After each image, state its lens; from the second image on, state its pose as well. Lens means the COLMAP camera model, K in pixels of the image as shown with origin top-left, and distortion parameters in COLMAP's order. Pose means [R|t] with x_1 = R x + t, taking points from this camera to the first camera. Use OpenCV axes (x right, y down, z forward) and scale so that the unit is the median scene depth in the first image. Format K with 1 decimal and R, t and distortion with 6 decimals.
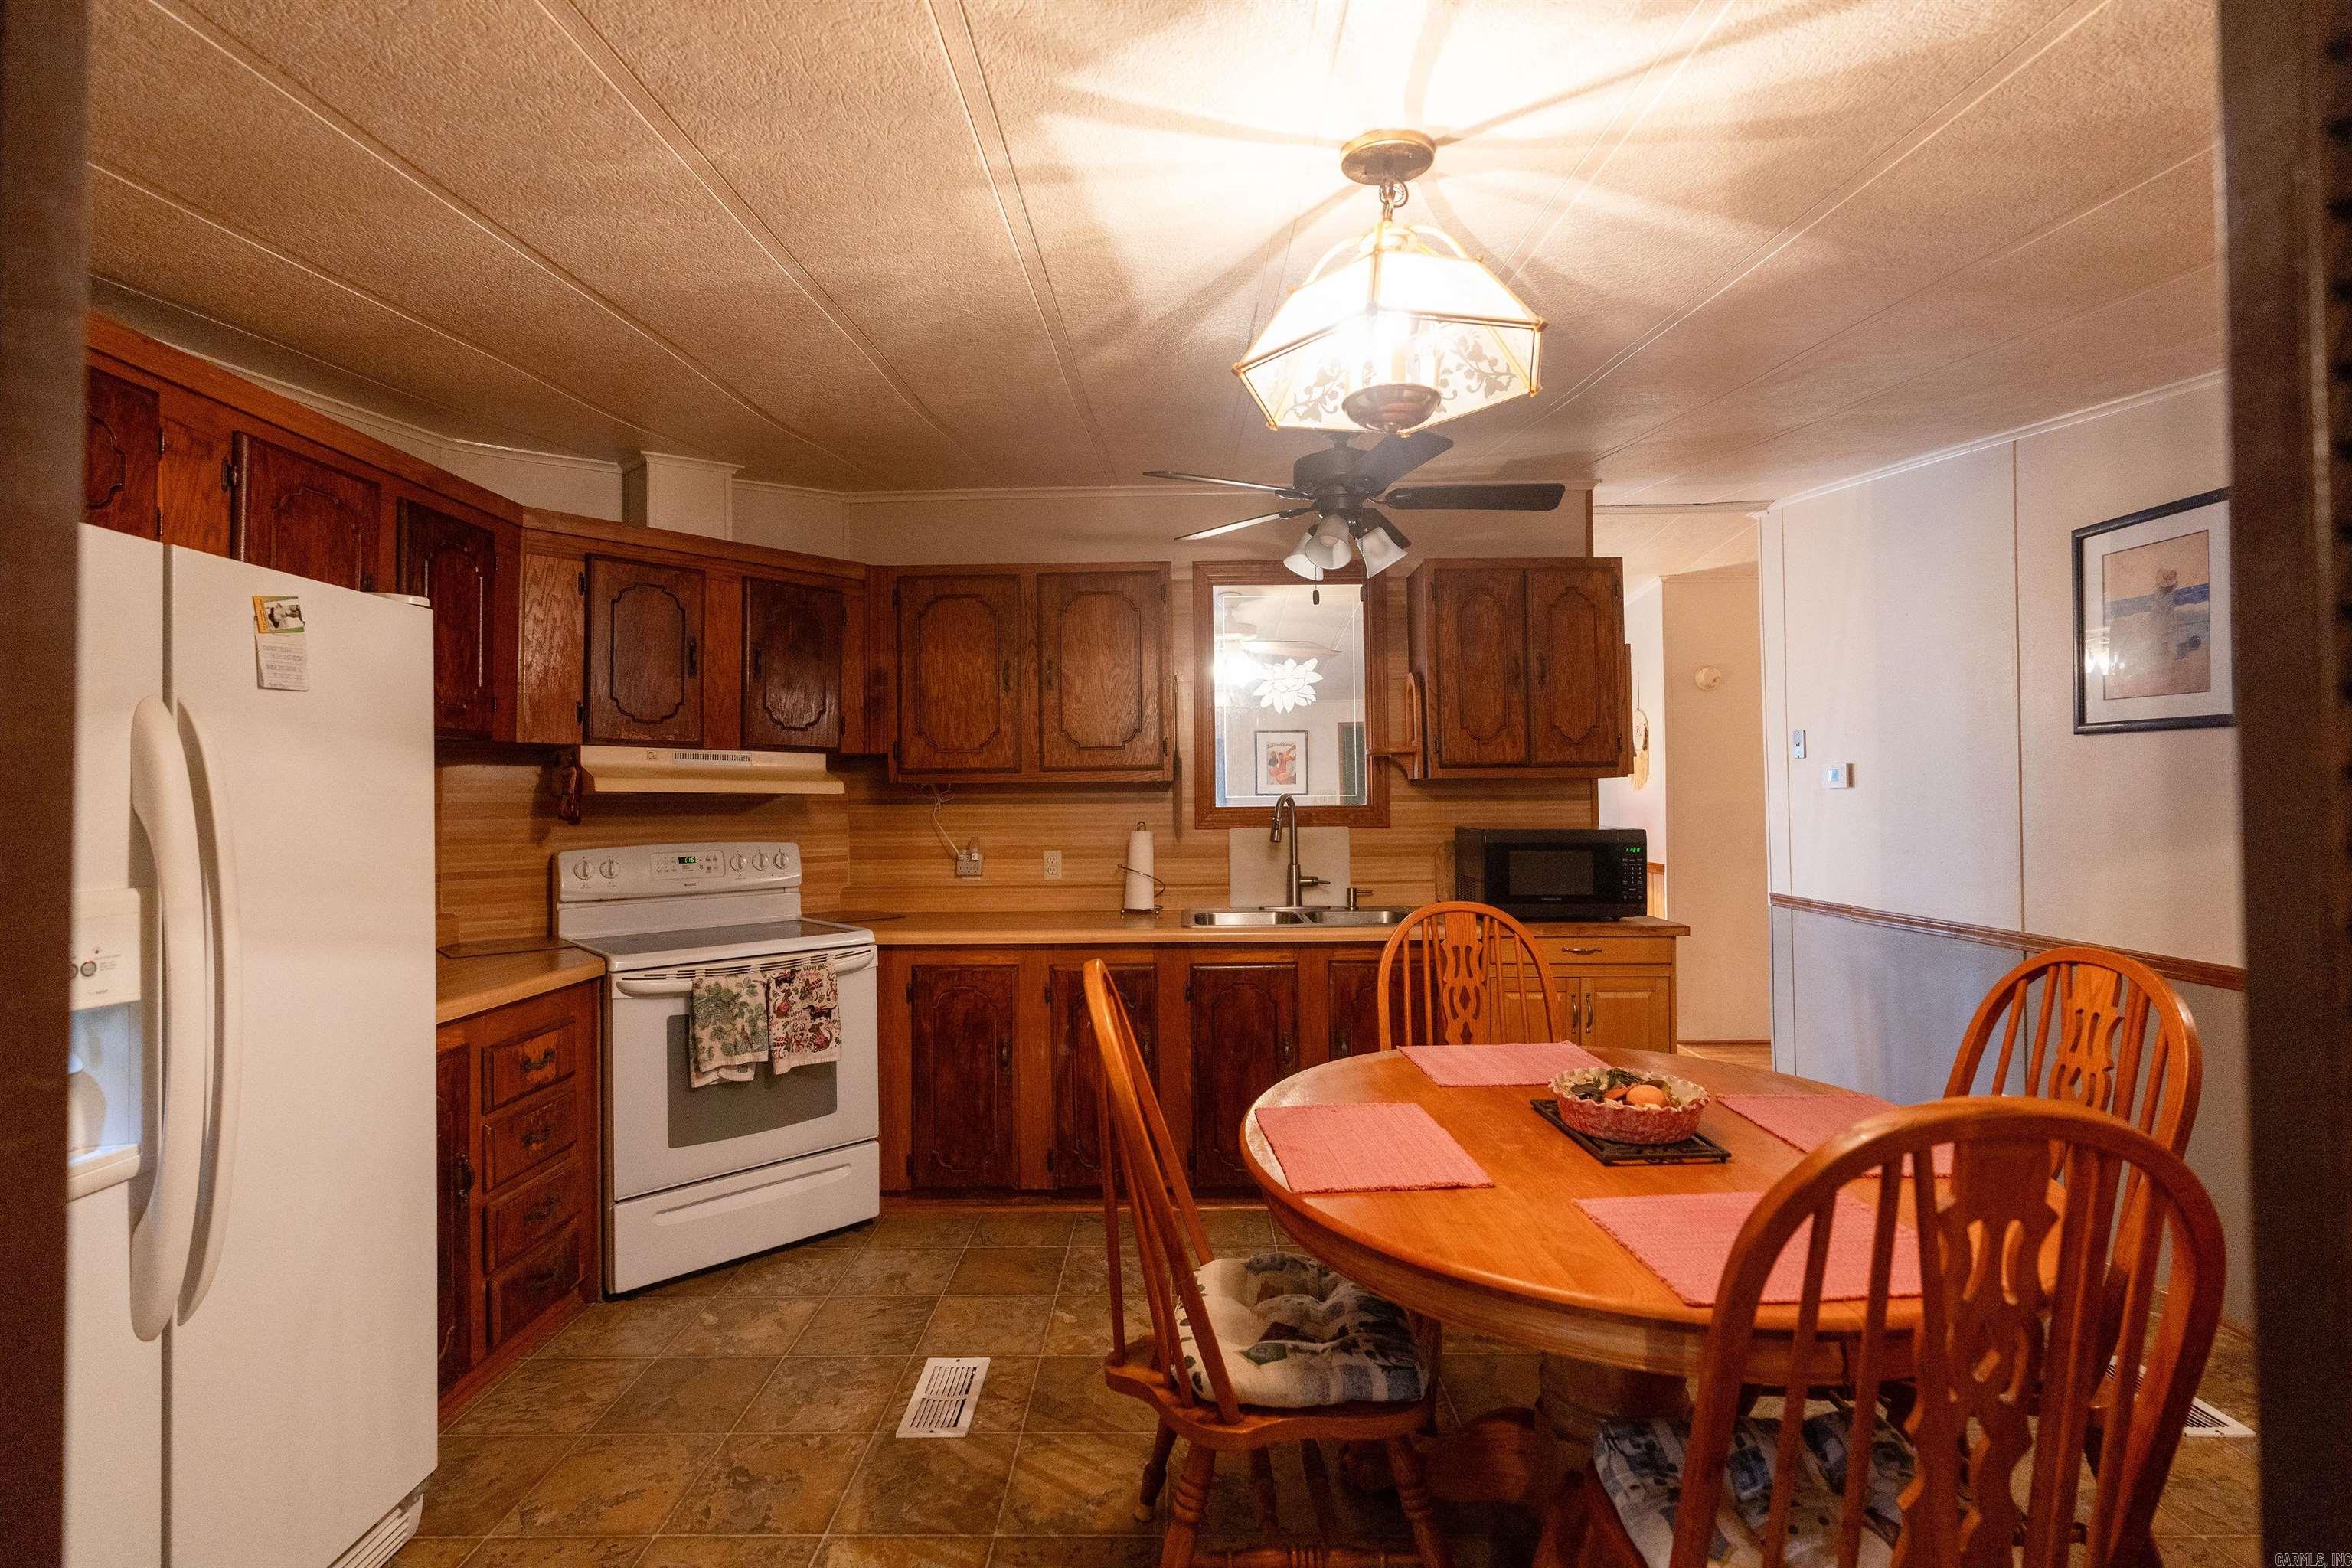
lens RADIAL K [[1051.2, 0, 1174.6], [0, 1051.2, 780.6], [0, 0, 1]] dist [-0.011321, 0.004909]
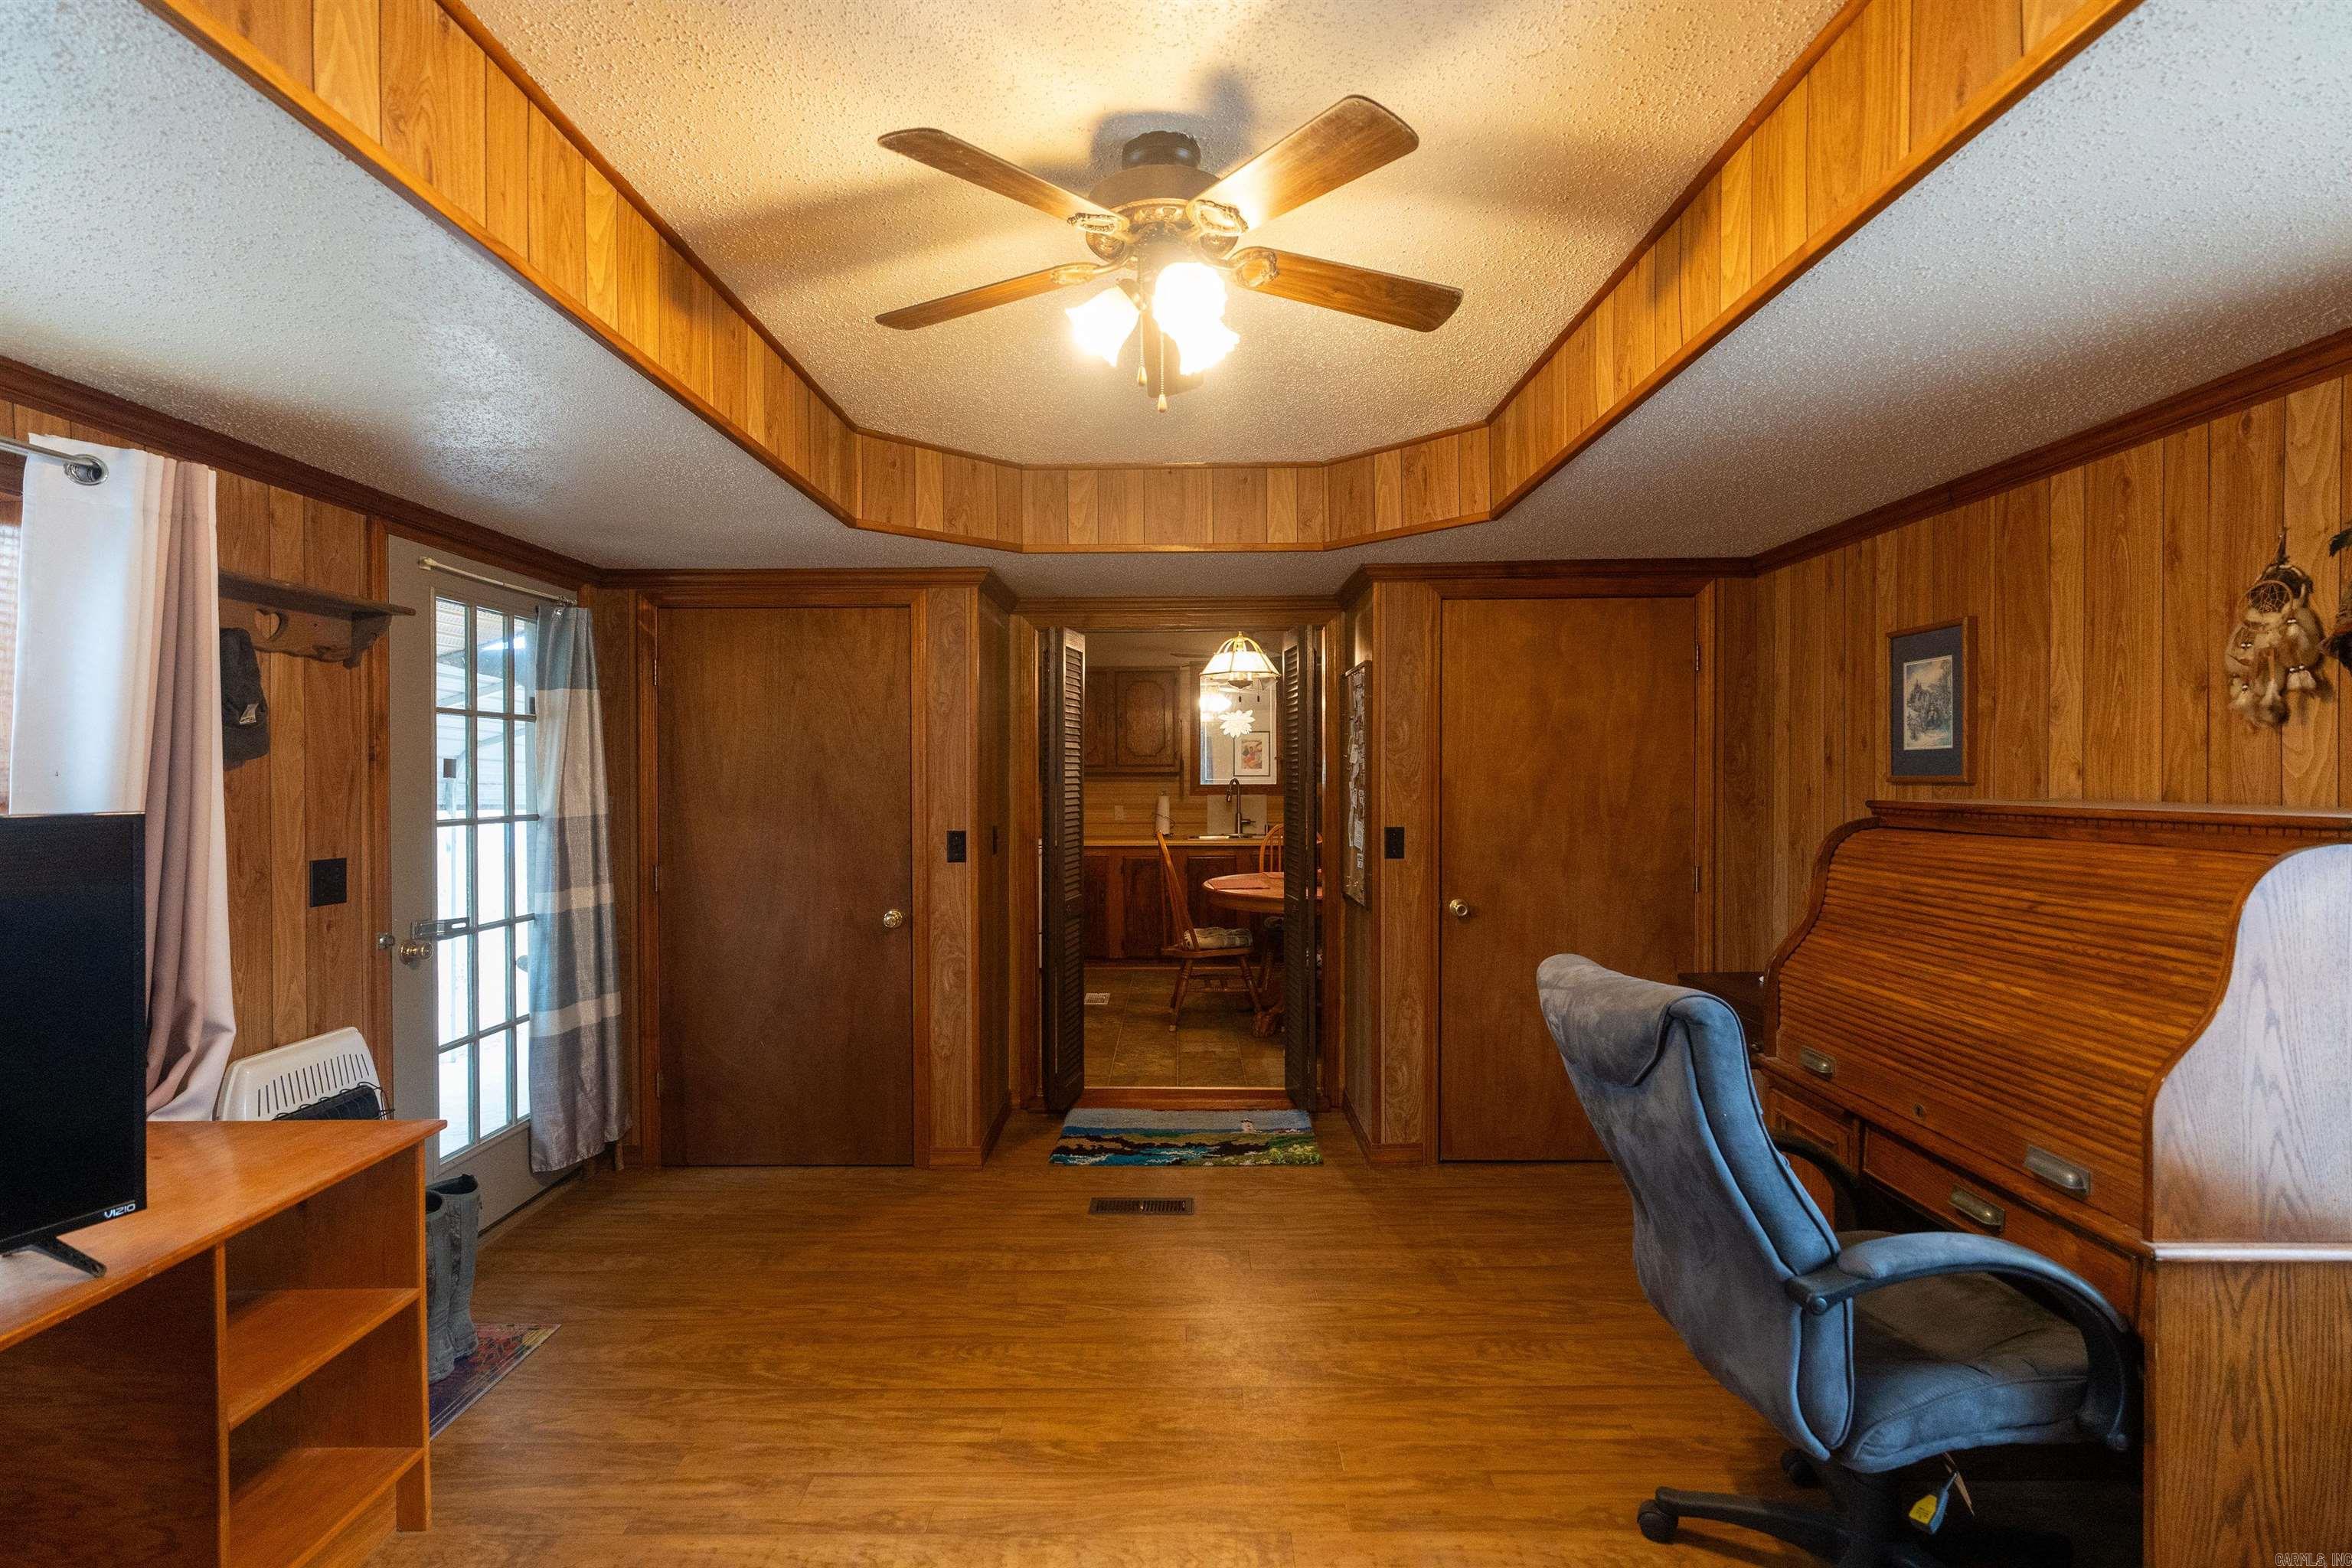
lens RADIAL K [[1098.4, 0, 1167.8], [0, 1098.4, 779.9], [0, 0, 1]] dist [-0.014099, 0.012556]
pose [[0.999970, 0.007059, -0.003287, -0.018071], [-0.006985, 0.999731, 0.022138, -0.032306], [0.003442, -0.022115, 0.999750, -1.197325]]
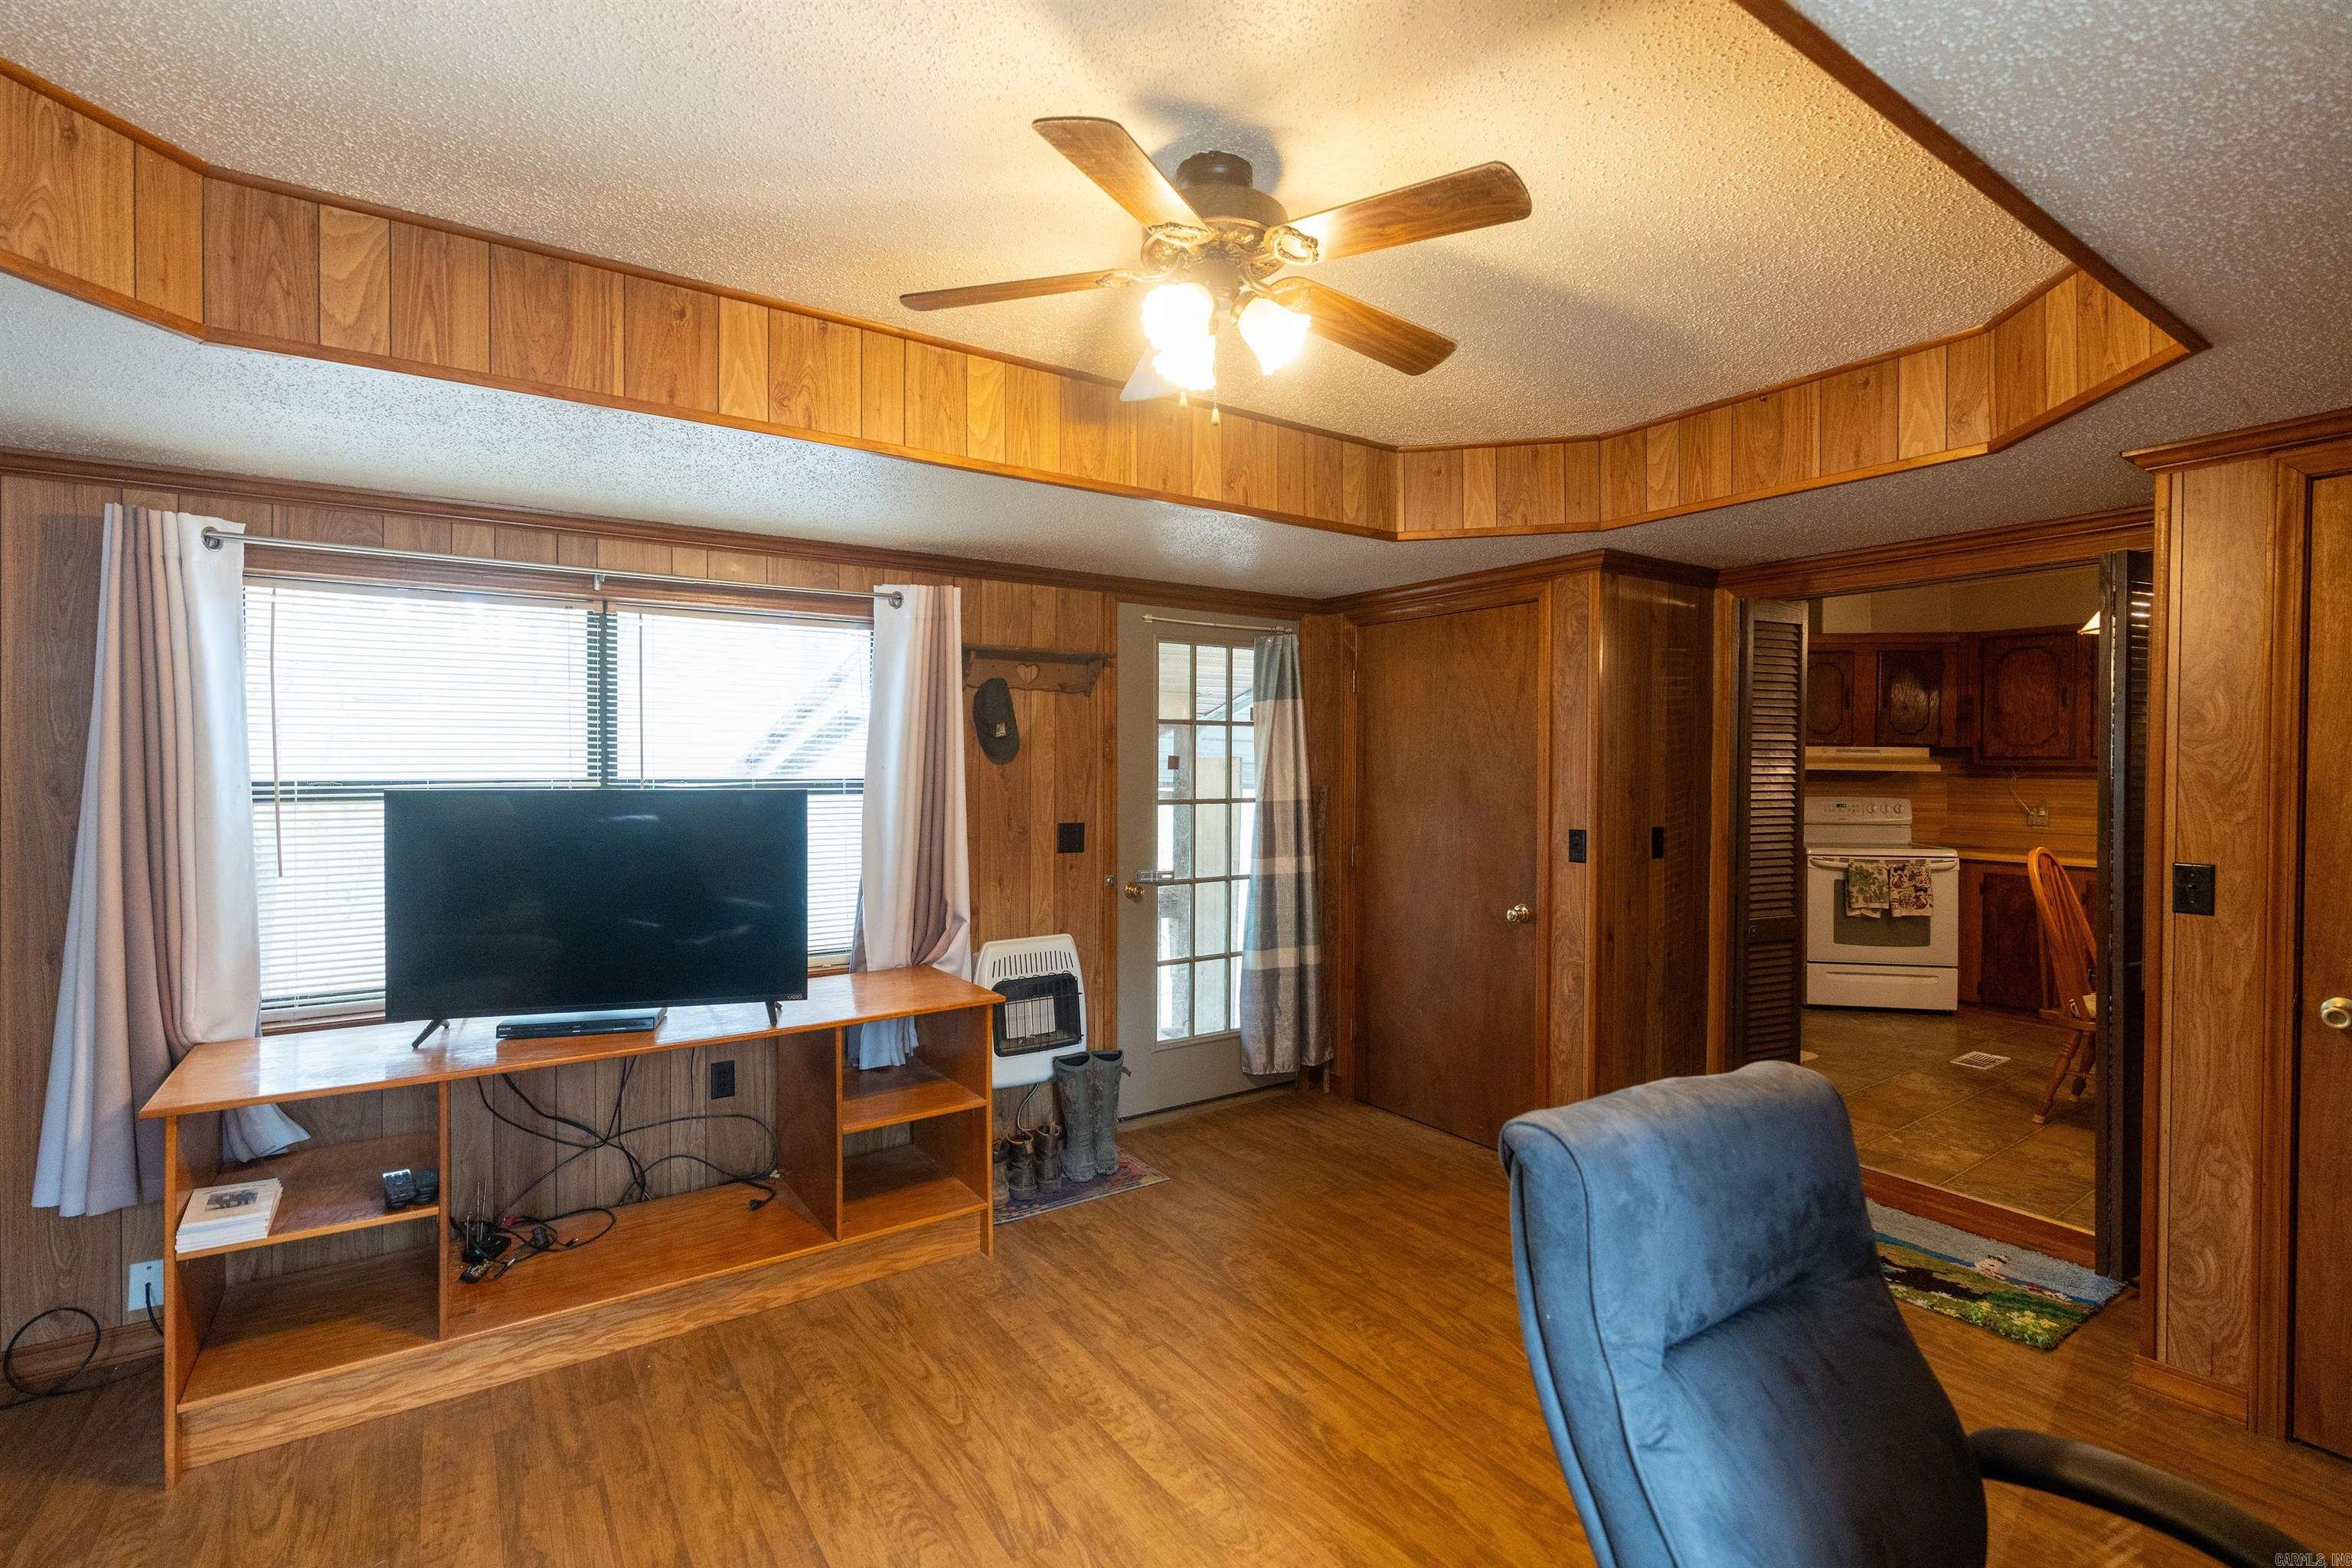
lens RADIAL K [[1065.1, 0, 1177.6], [0, 1065.1, 775.4], [0, 0, 1]] dist [-0.002546, 0.000851]
pose [[0.572733, 0.022284, -0.819439, 0.386031], [0.005694, 0.999498, 0.031160, -0.041310], [0.819722, -0.022513, 0.572319, -0.992946]]
